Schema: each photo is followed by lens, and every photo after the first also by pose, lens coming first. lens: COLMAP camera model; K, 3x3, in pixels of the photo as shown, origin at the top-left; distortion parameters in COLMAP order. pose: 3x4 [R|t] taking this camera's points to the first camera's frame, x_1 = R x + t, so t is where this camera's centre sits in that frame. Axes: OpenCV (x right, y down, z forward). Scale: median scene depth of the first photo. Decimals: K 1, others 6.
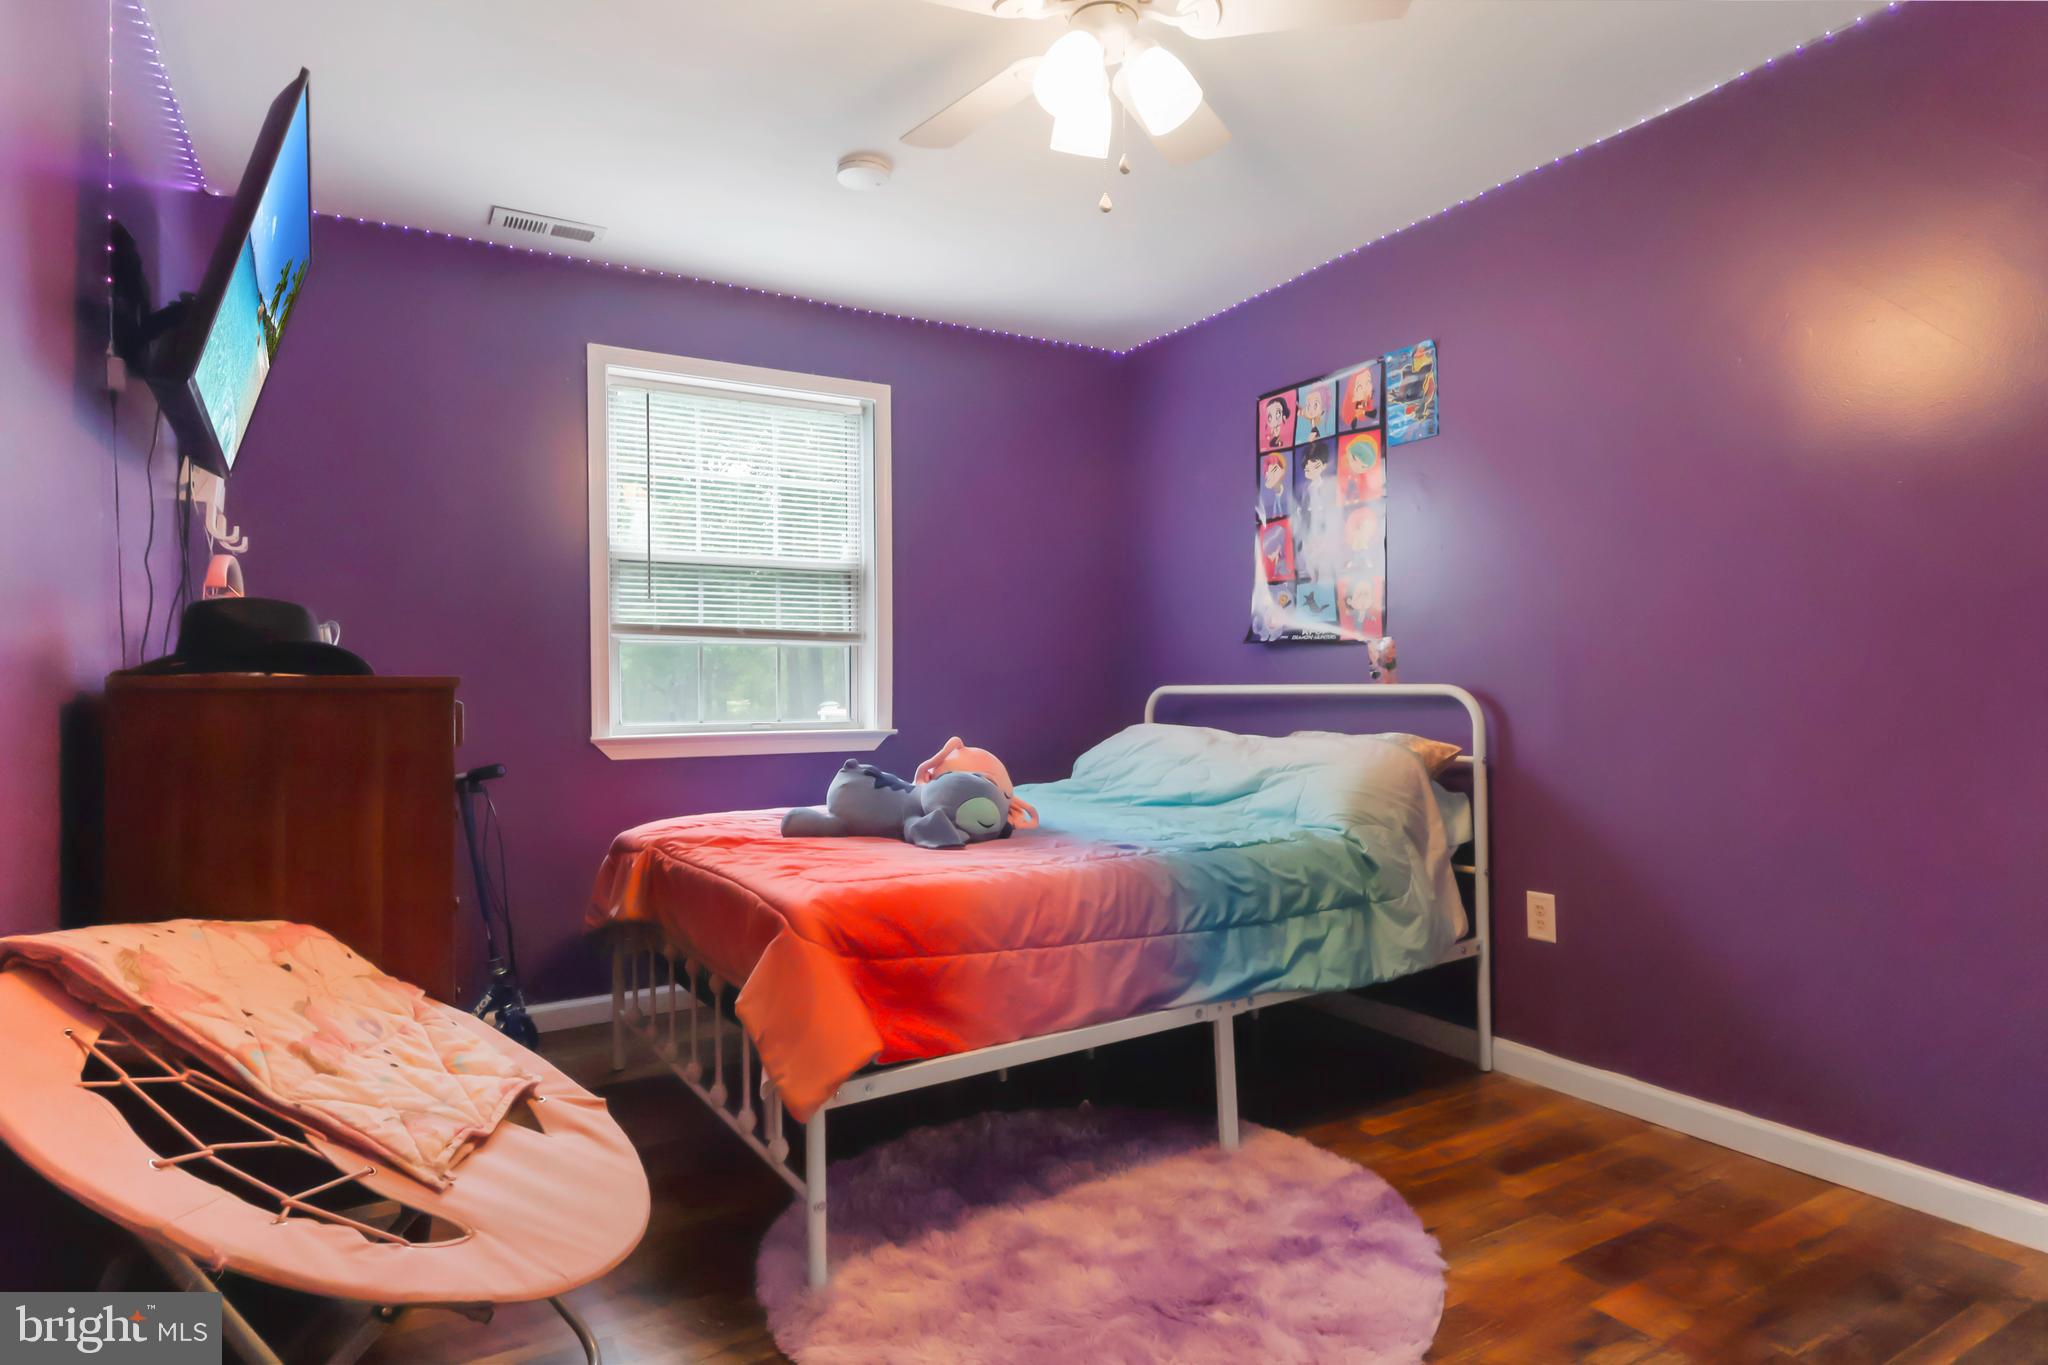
lens RADIAL K [[1107.6, 0, 1023.7], [0, 1107.6, 688.4], [0, 0, 1]] dist [-0.002390, -0.000705]
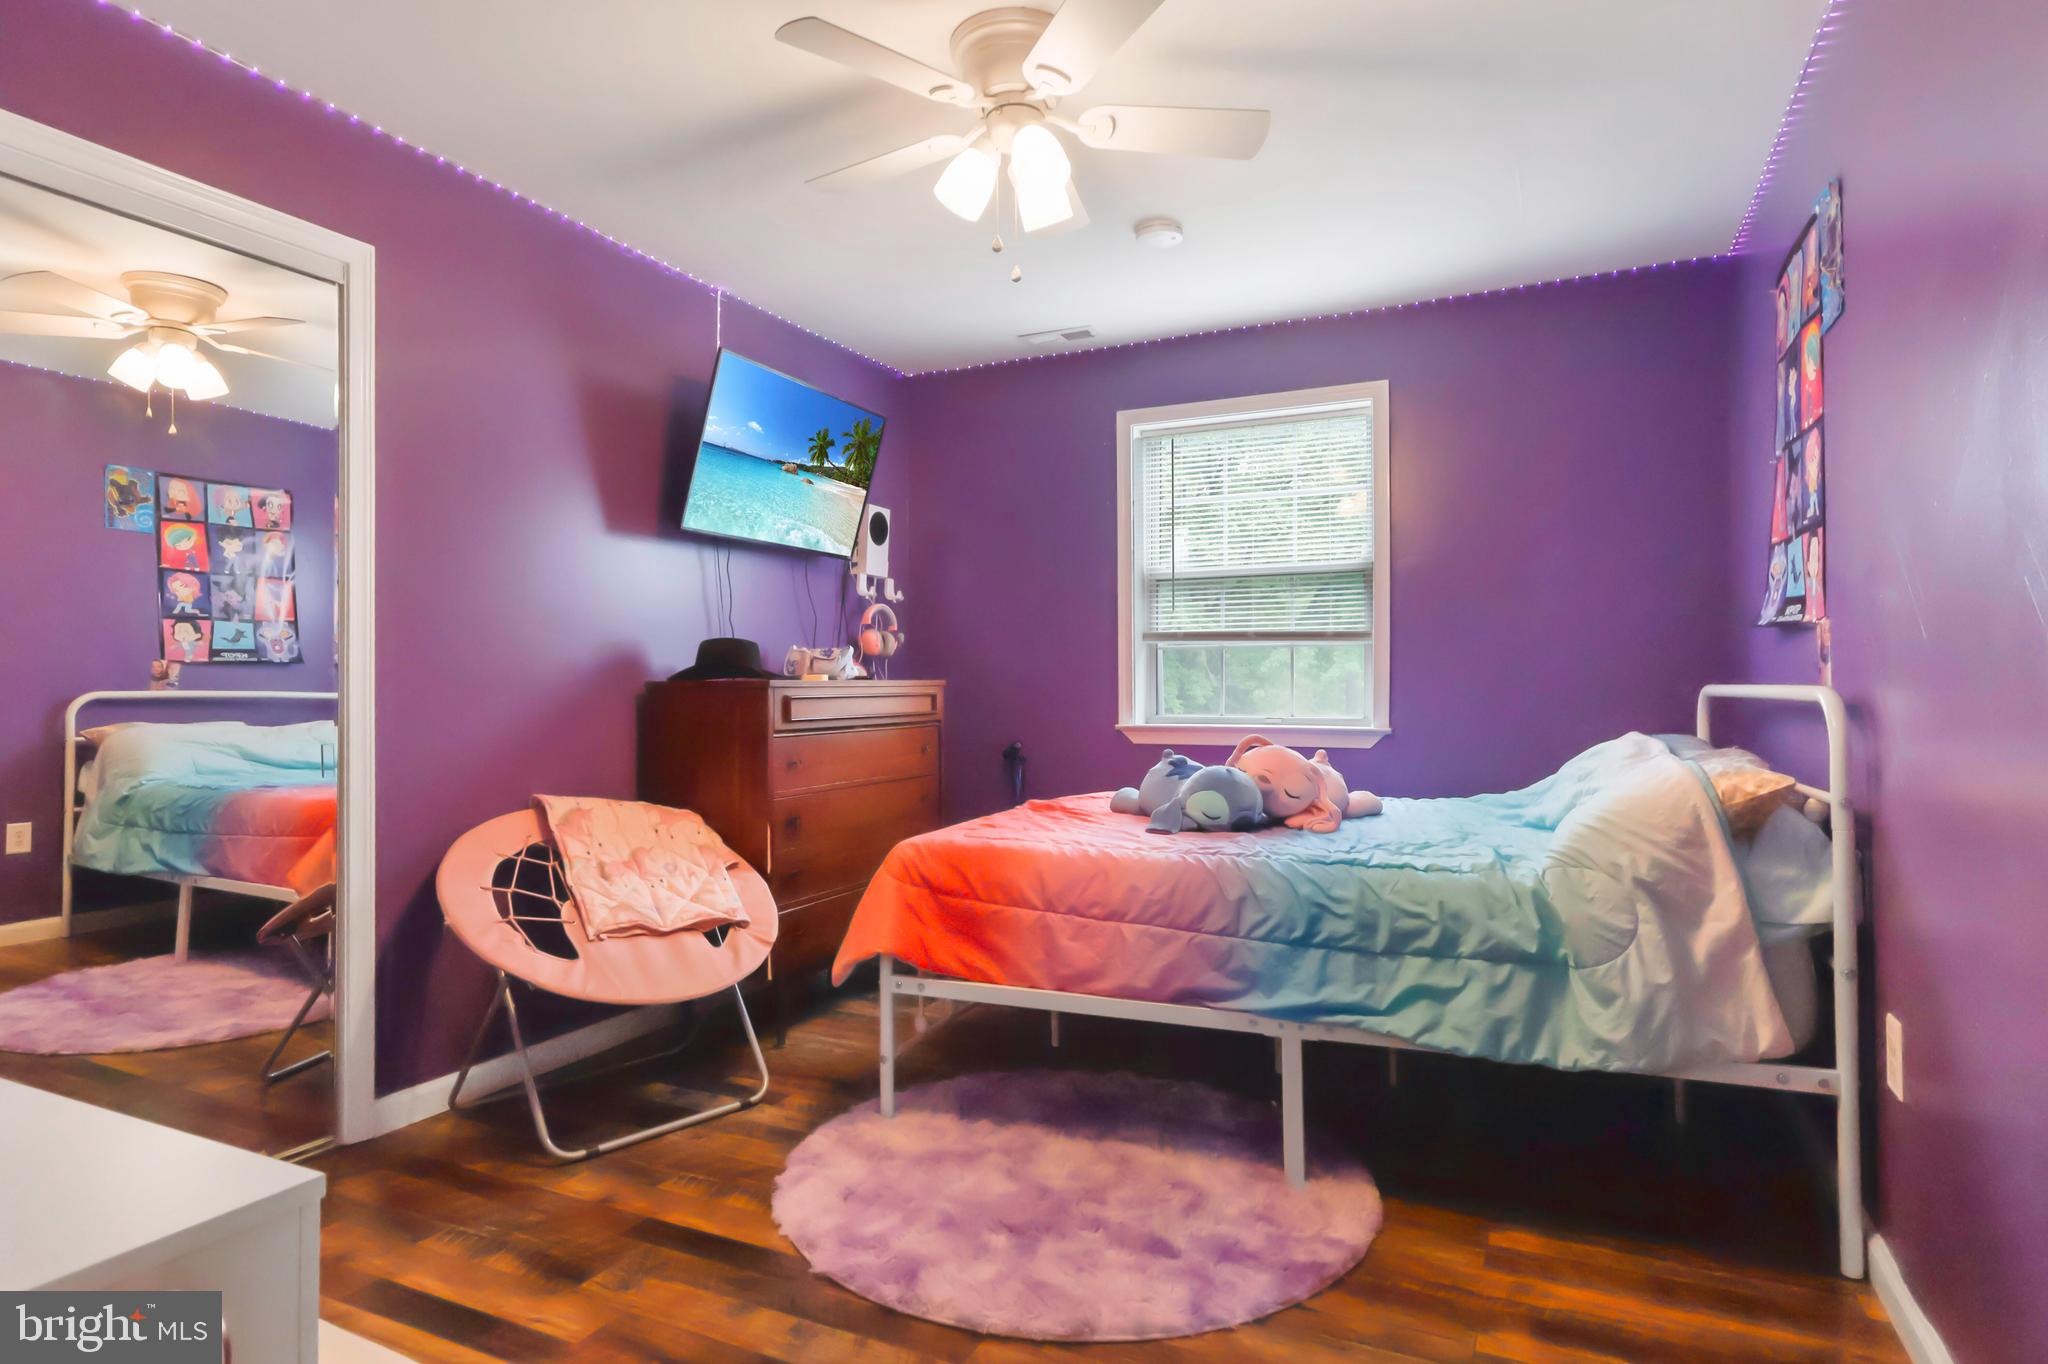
lens RADIAL K [[1111.0, 0, 1011.2], [0, 1111.0, 692.1], [0, 0, 1]] dist [0.000312, 0.000161]
pose [[0.562474, 0.009333, -0.826762, 0.810517], [-0.000750, 0.999942, 0.010778, -0.008842], [0.826814, -0.005443, 0.562448, 0.262492]]
